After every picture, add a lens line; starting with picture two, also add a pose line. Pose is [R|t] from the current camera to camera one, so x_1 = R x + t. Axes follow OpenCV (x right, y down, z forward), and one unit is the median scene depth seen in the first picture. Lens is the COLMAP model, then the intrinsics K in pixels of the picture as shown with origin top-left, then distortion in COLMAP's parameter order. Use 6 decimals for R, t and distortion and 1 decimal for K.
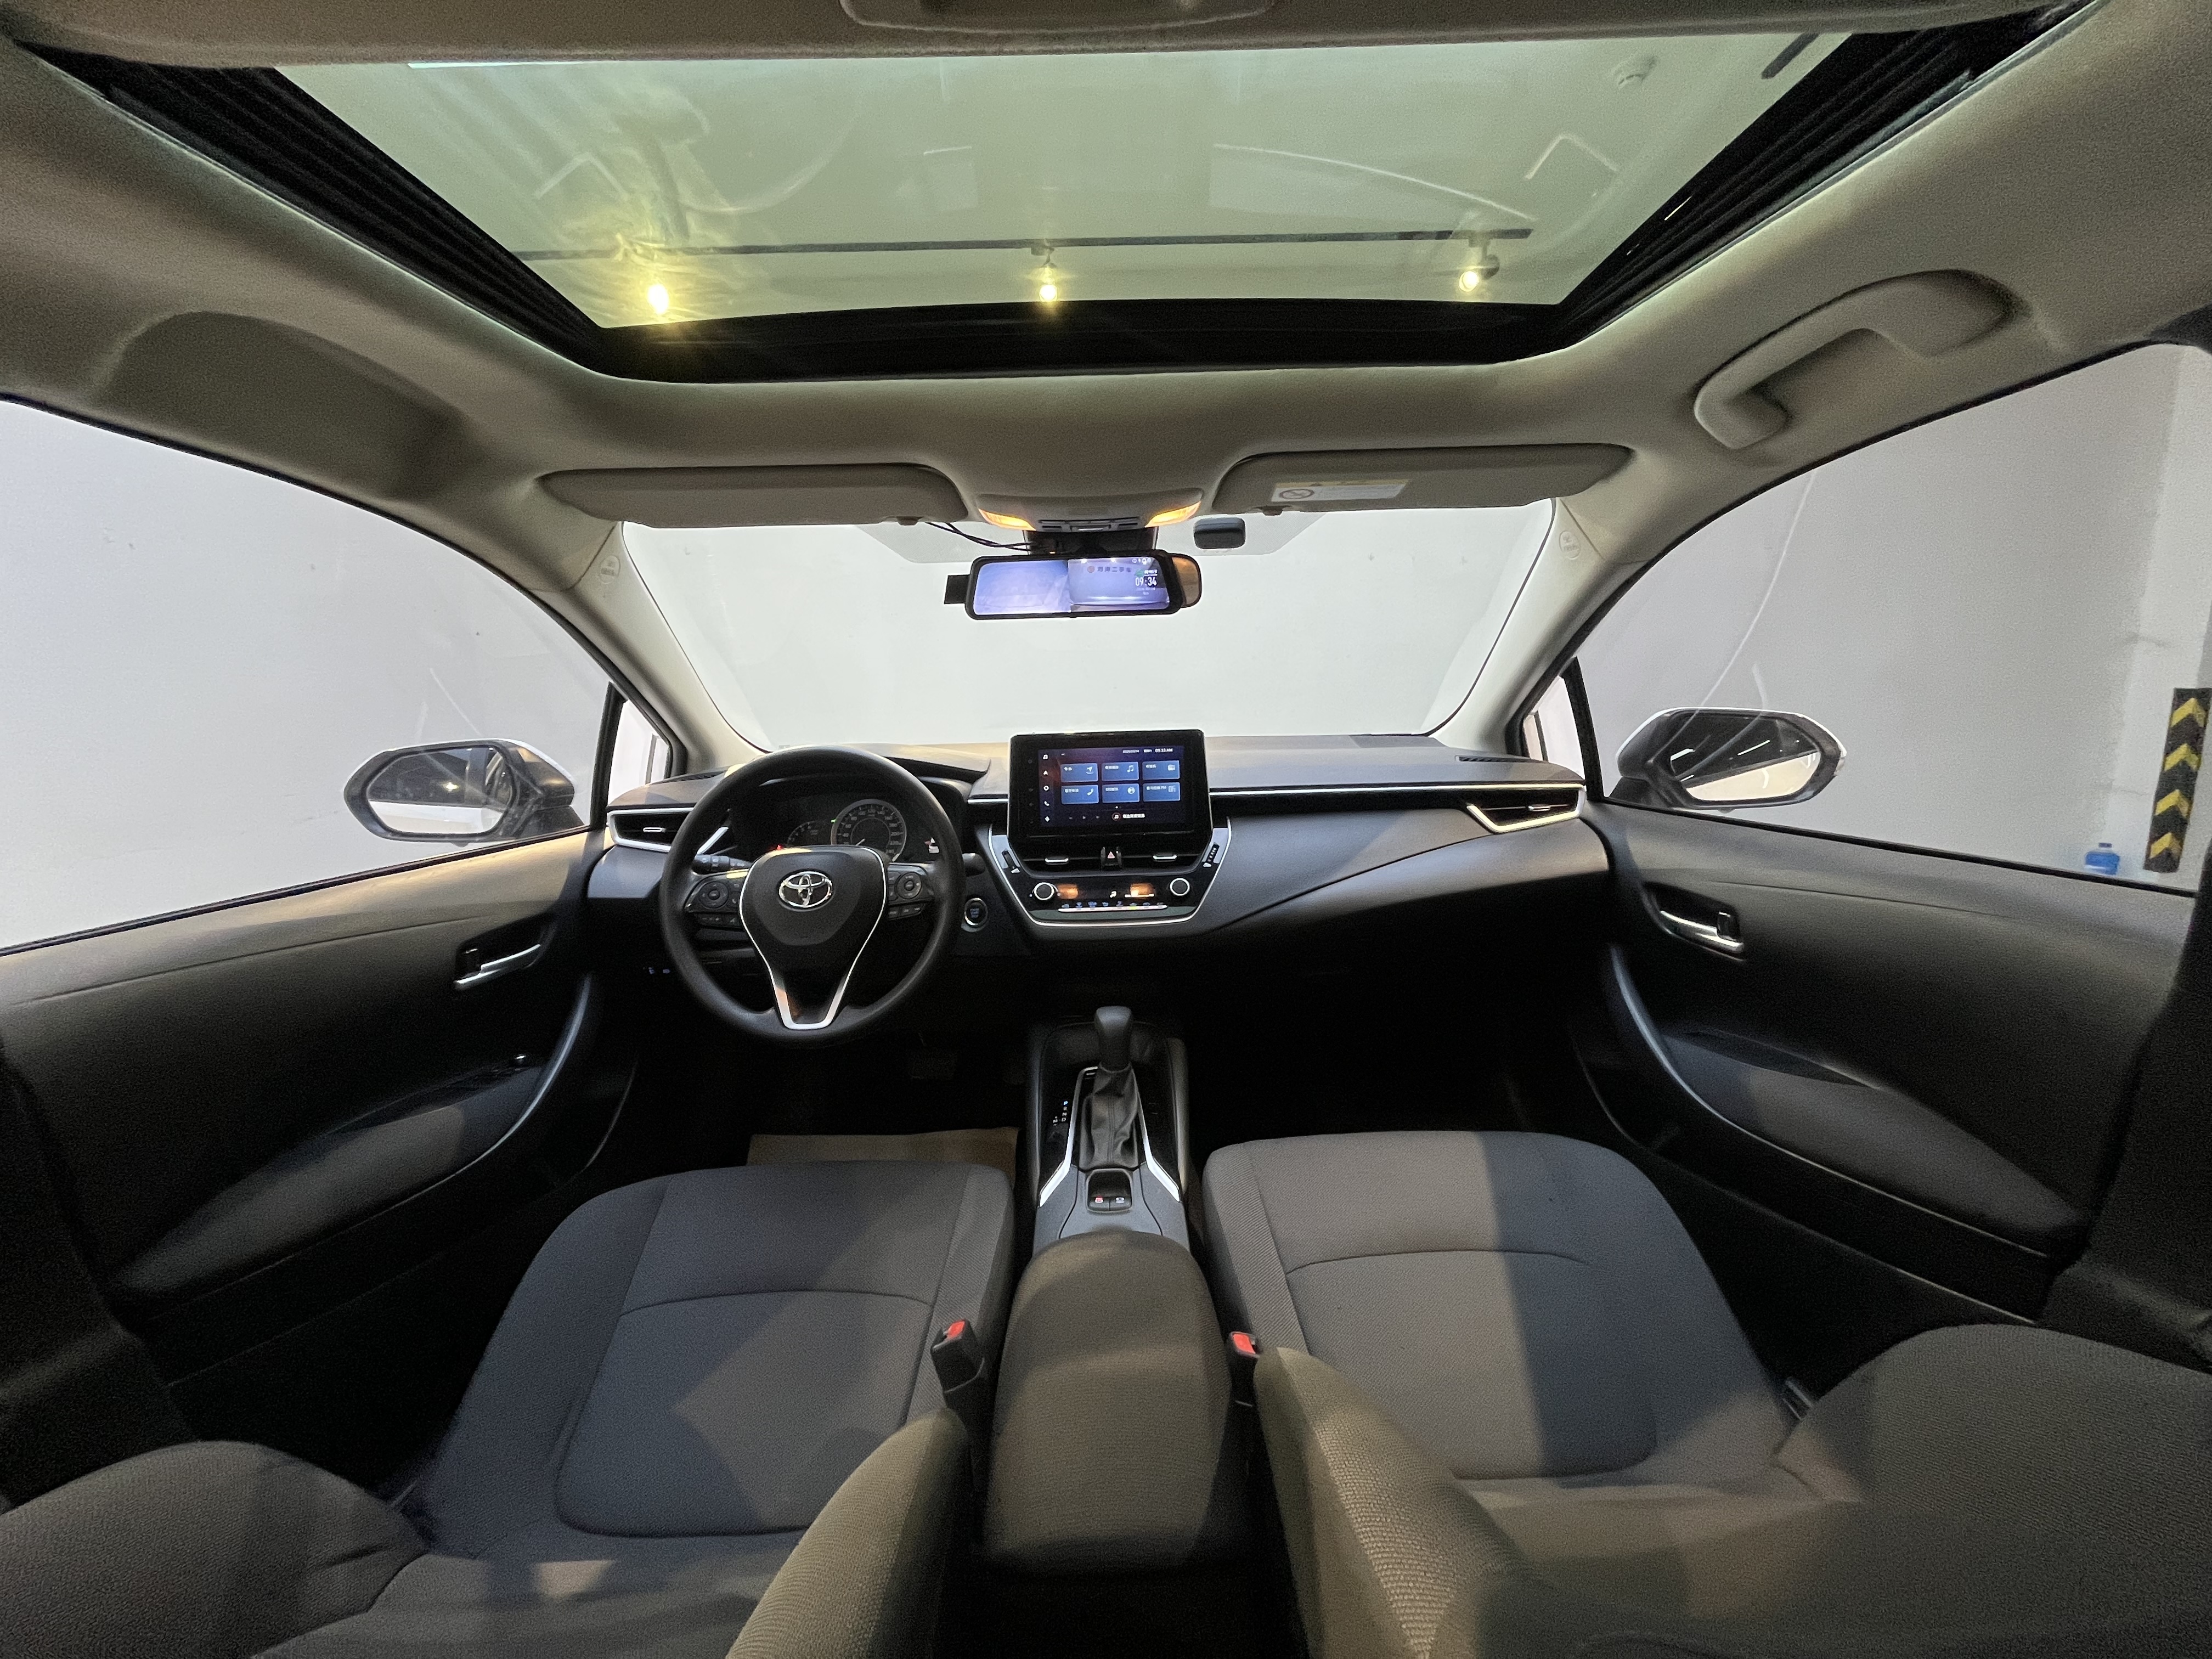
lens RADIAL K [[892.4, 0, 1111.7], [0, 892.4, 808.9], [0, 0, 1]] dist [0.000444, 0.000008]
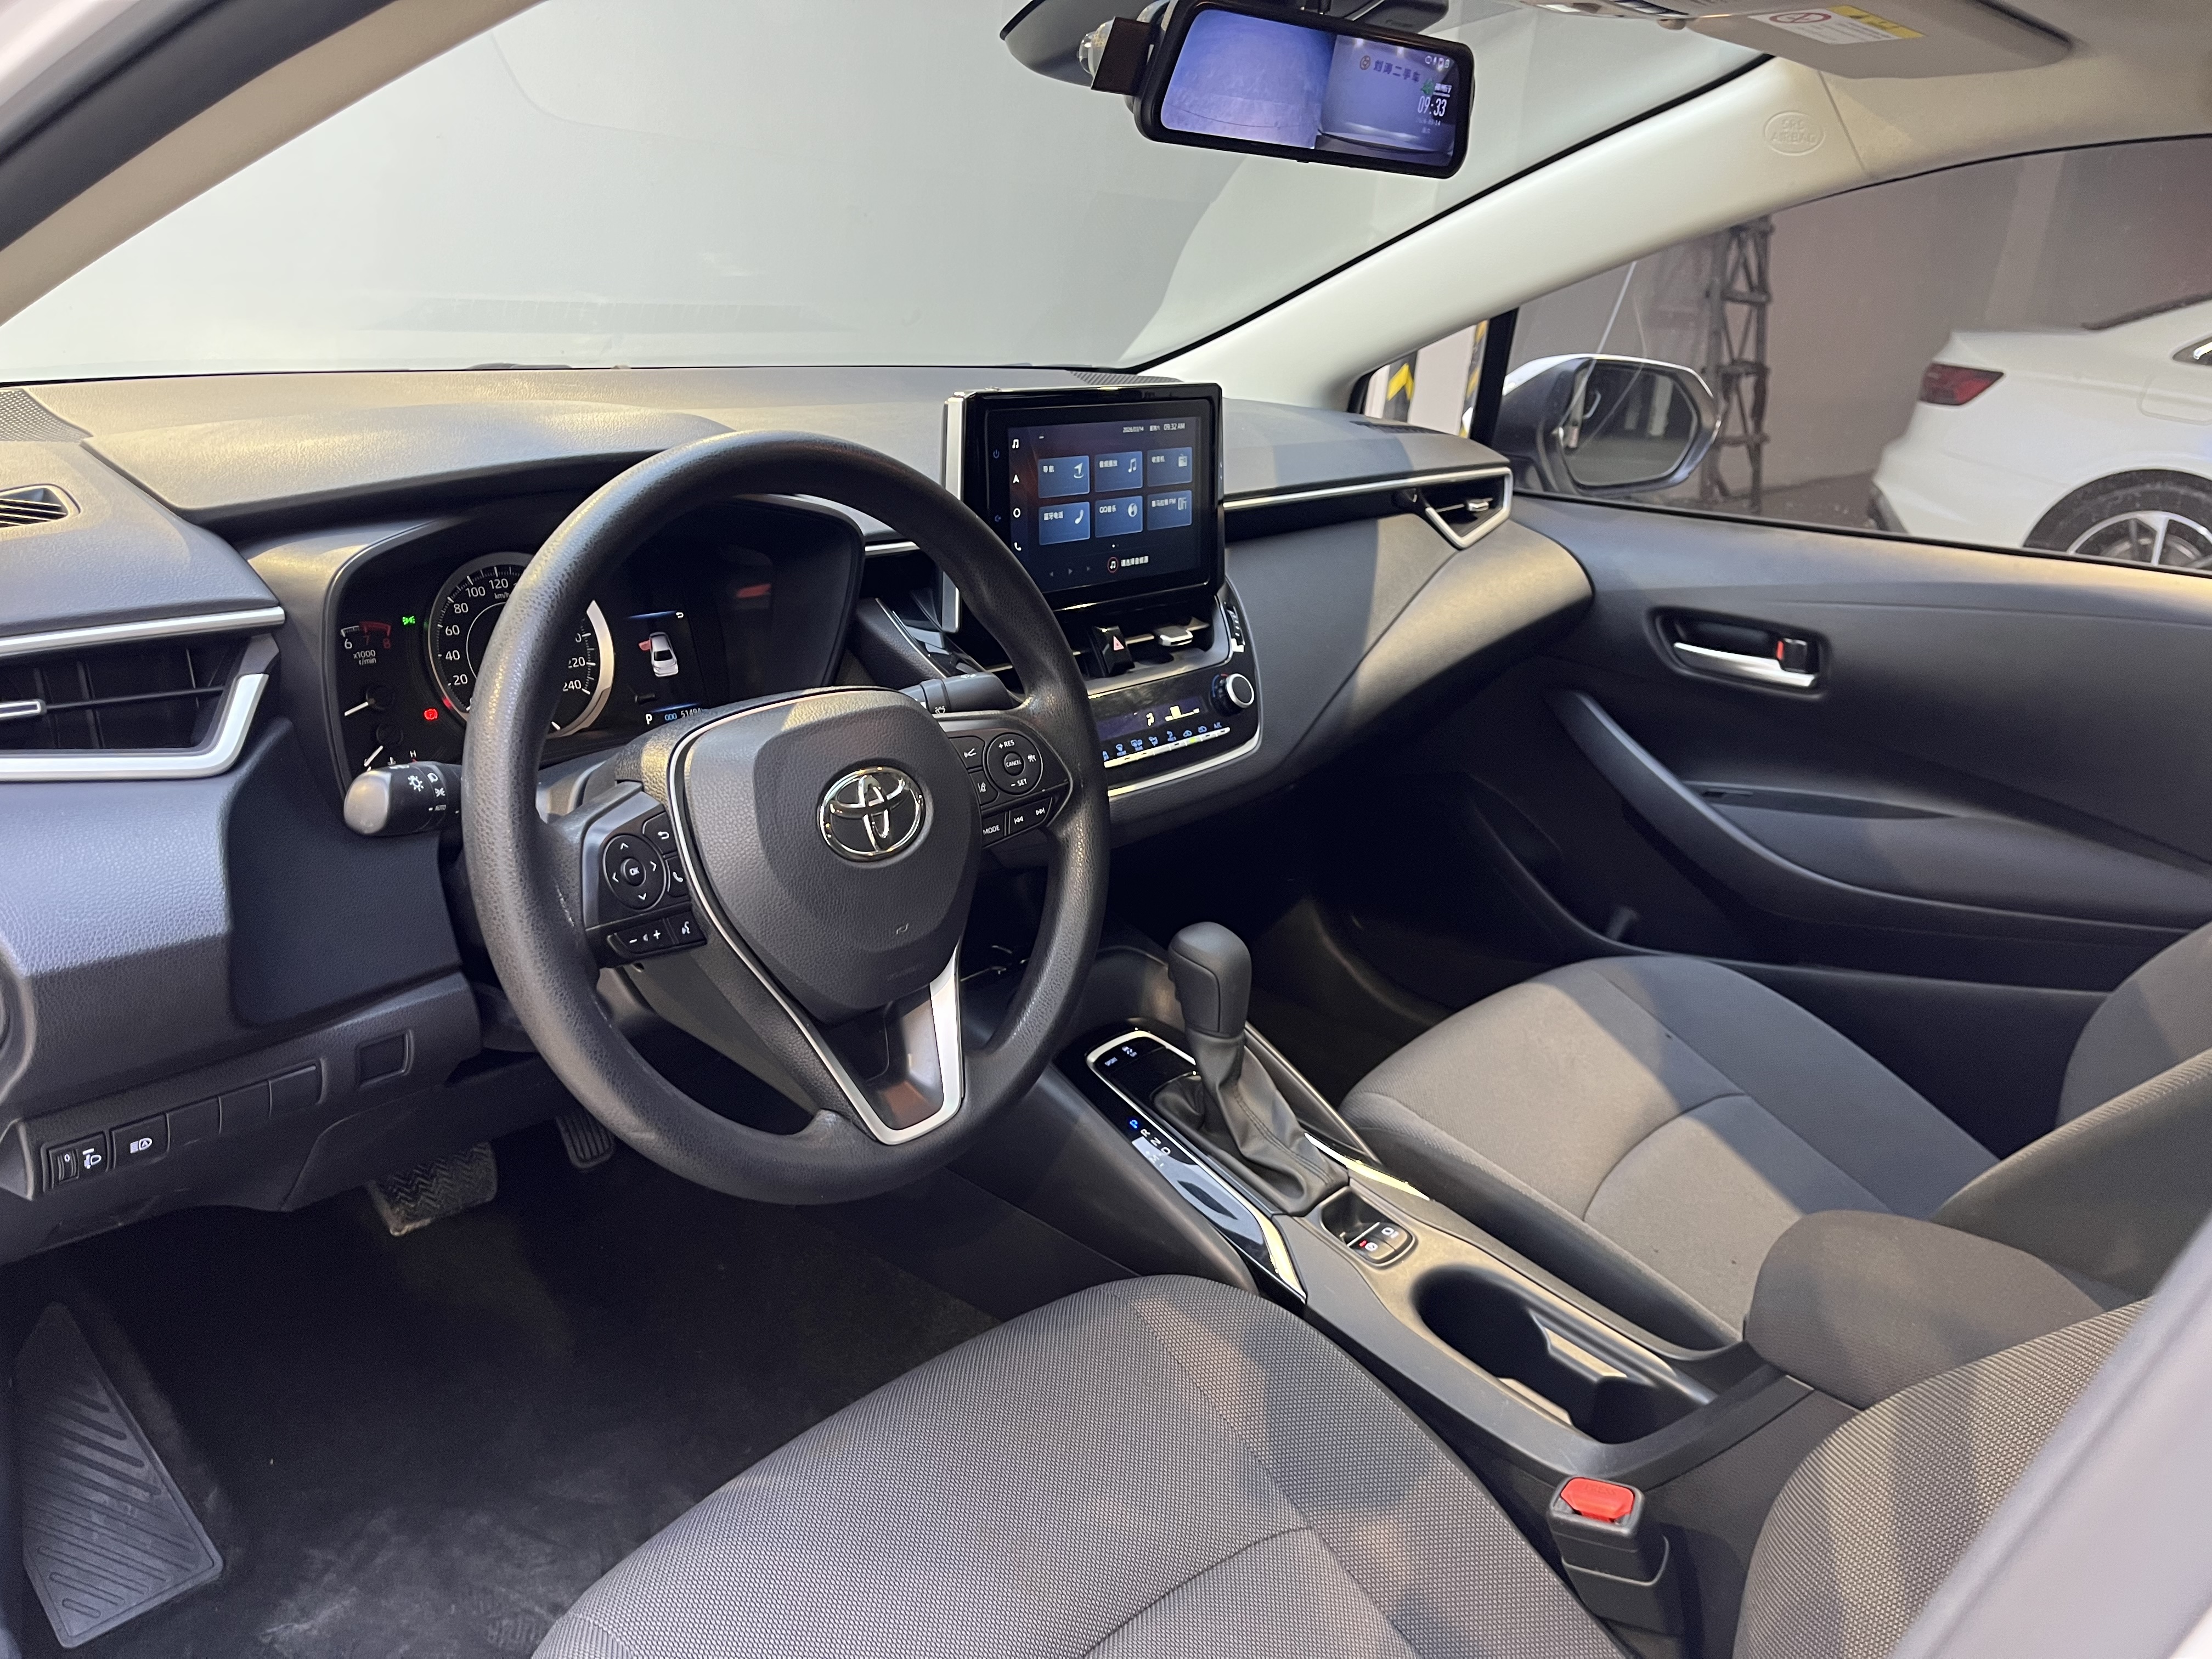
lens RADIAL K [[1708.3, 0, 1102.1], [0, 1708.3, 861.5], [0, 0, 1]] dist [0.023015, 0.005048]
pose [[0.657766, -0.194884, 0.727574, -0.768627], [0.013672, 0.968879, 0.247159, -0.070845], [-0.753099, -0.152625, 0.639959, 0.388484]]
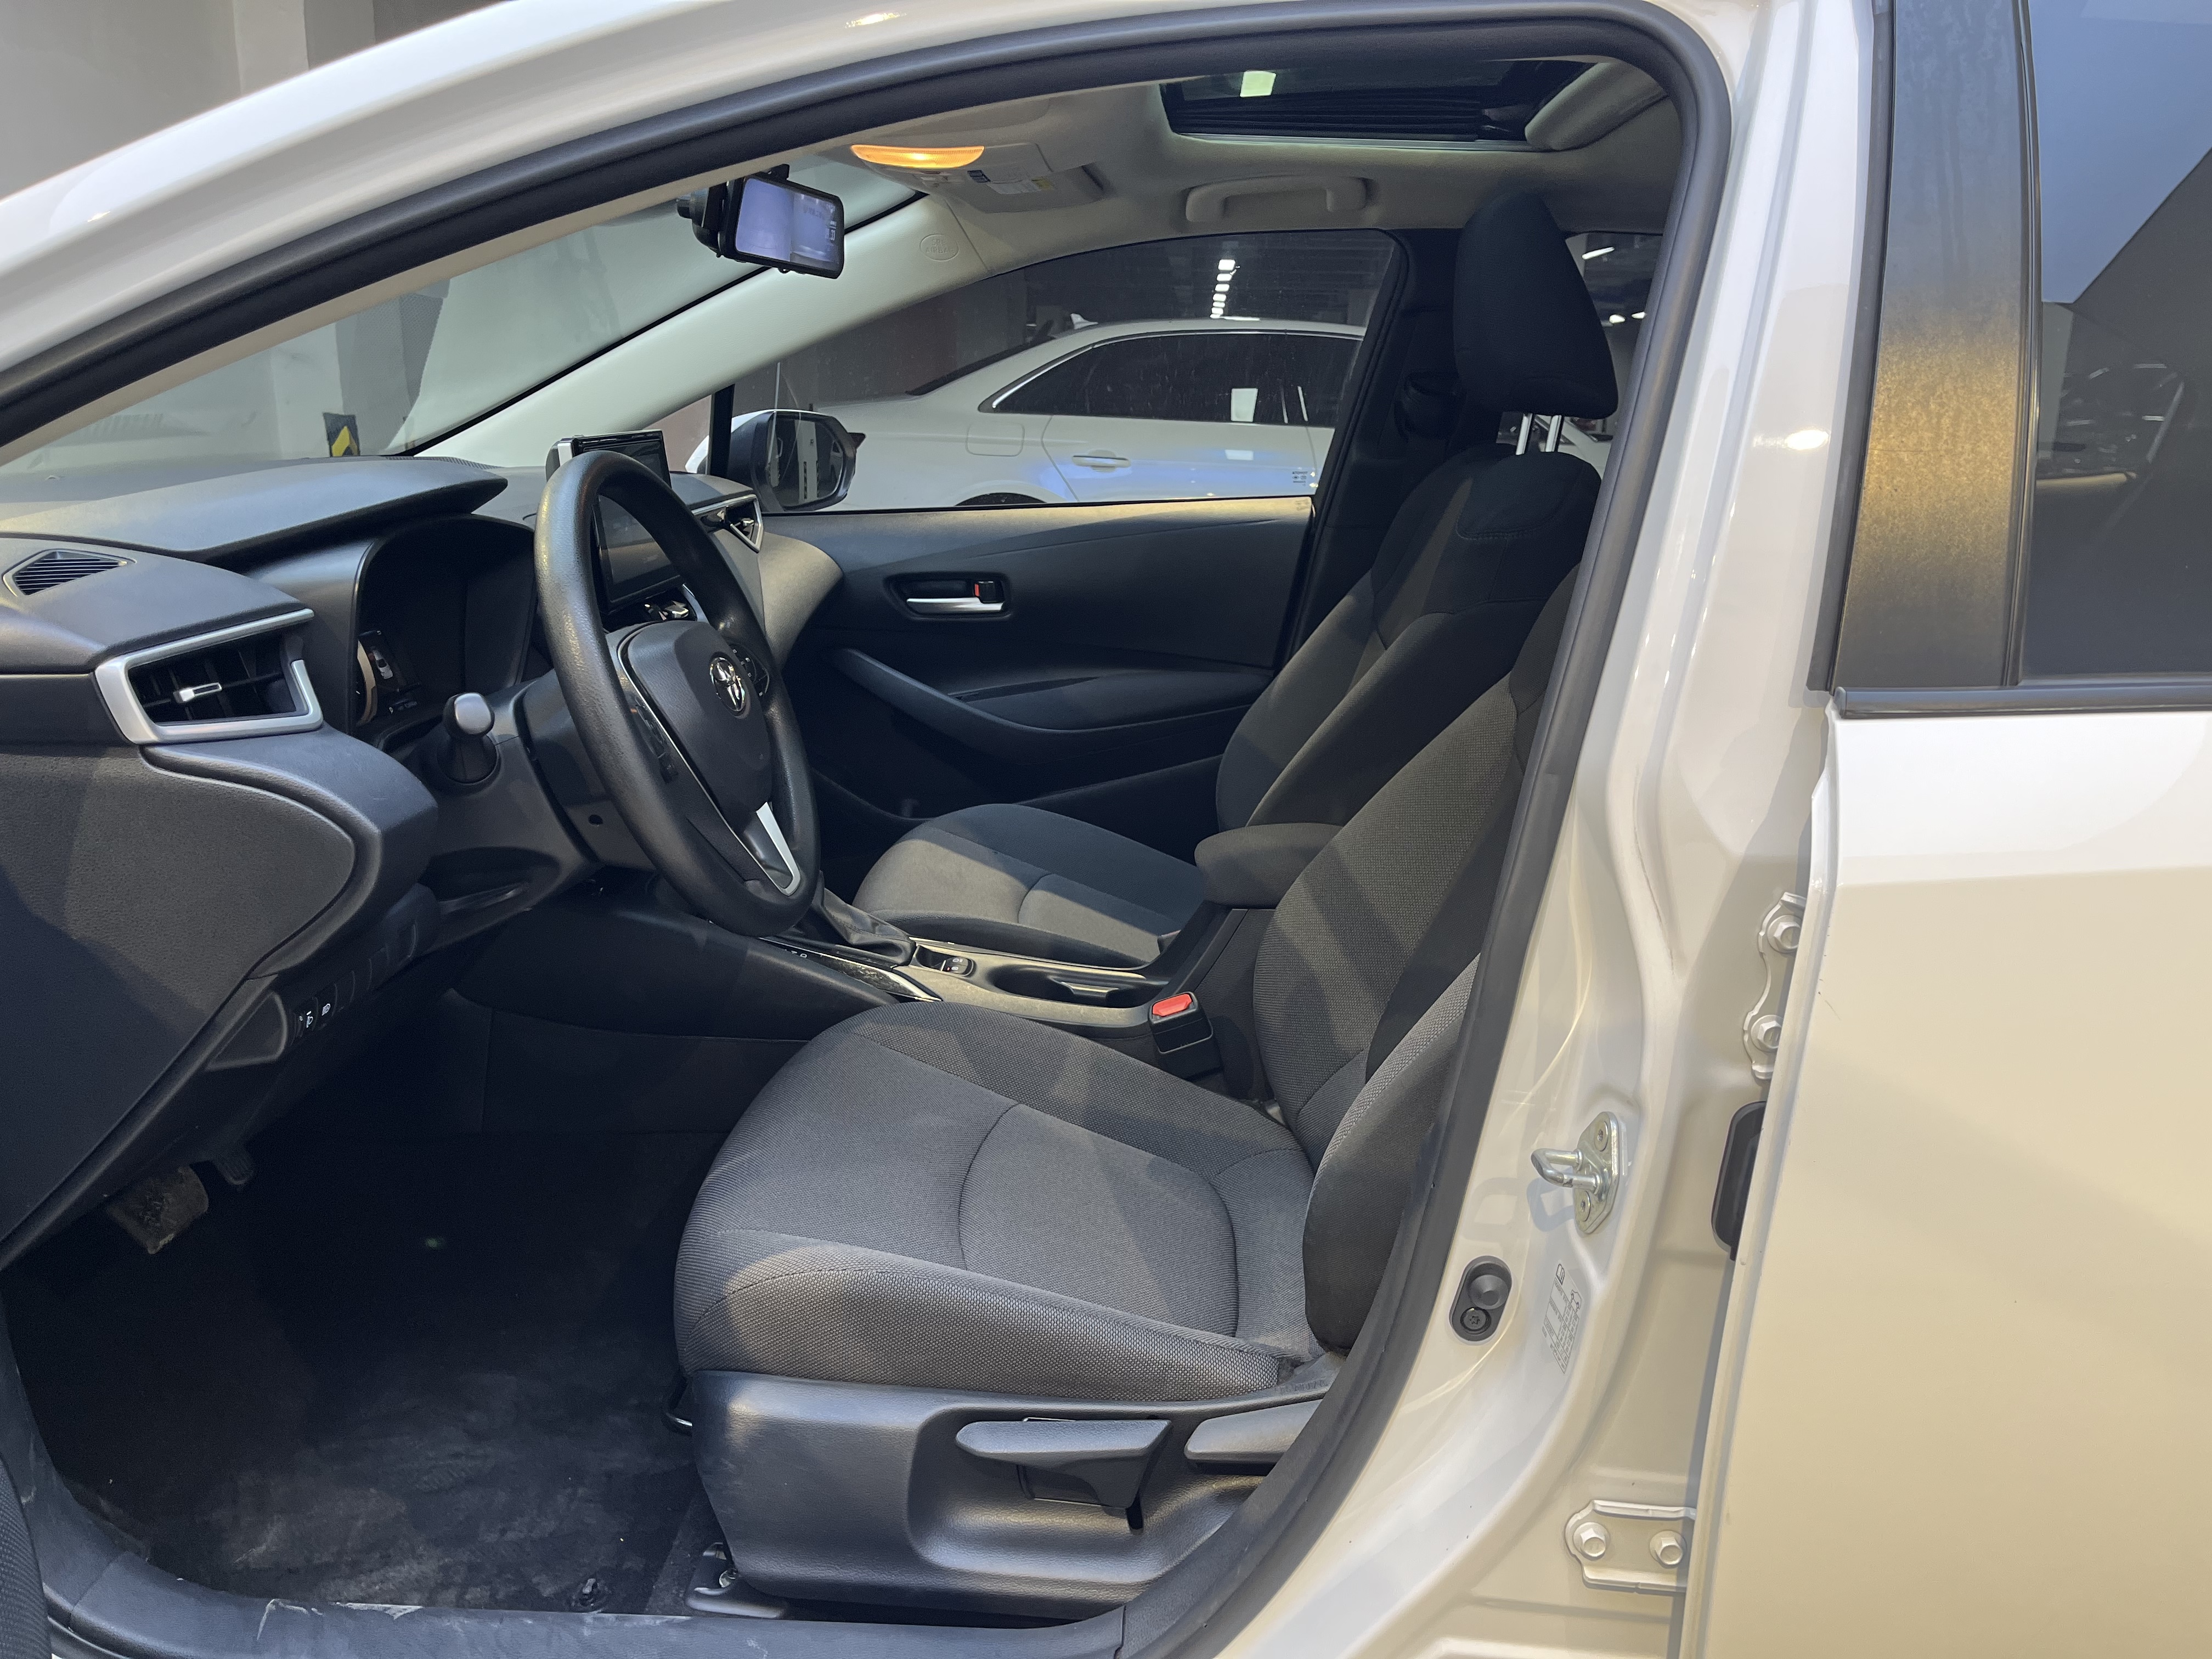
lens RADIAL K [[1676.0, 0, 1106.0], [0, 1676.0, 829.5], [0, 0, 1]] dist [0.082213, -0.112992]
pose [[0.050676, -0.226852, 0.972610, -1.369916], [0.138639, 0.966030, 0.218094, -0.028639], [-0.989046, 0.123790, 0.080405, 0.602898]]
